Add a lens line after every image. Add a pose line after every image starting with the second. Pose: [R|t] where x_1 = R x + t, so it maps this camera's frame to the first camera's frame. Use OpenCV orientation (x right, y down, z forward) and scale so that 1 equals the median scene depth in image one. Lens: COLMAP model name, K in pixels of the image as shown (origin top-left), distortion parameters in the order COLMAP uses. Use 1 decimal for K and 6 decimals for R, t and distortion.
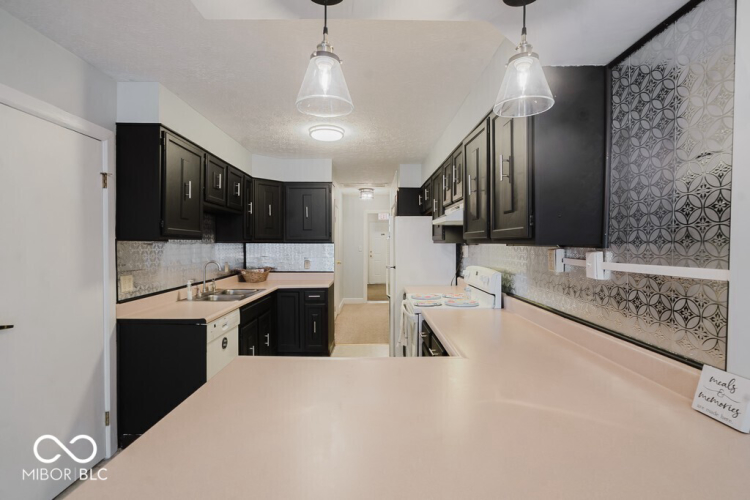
lens RADIAL K [[350.5, 0, 375.0], [0, 350.5, 250.0], [0, 0, 1]] dist [-0.040525, 0.020744]
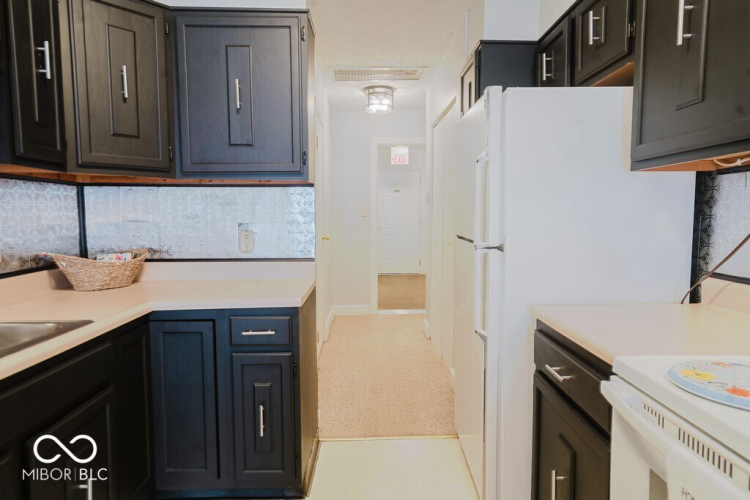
lens RADIAL K [[481.1, 0, 375.0], [0, 481.1, 250.0], [0, 0, 1]] dist [0.001449, 0.000375]
pose [[0.999951, -0.003743, 0.009216, -0.057616], [0.003218, 0.998406, 0.056341, 0.022693], [-0.009412, -0.056308, 0.998369, 0.483414]]
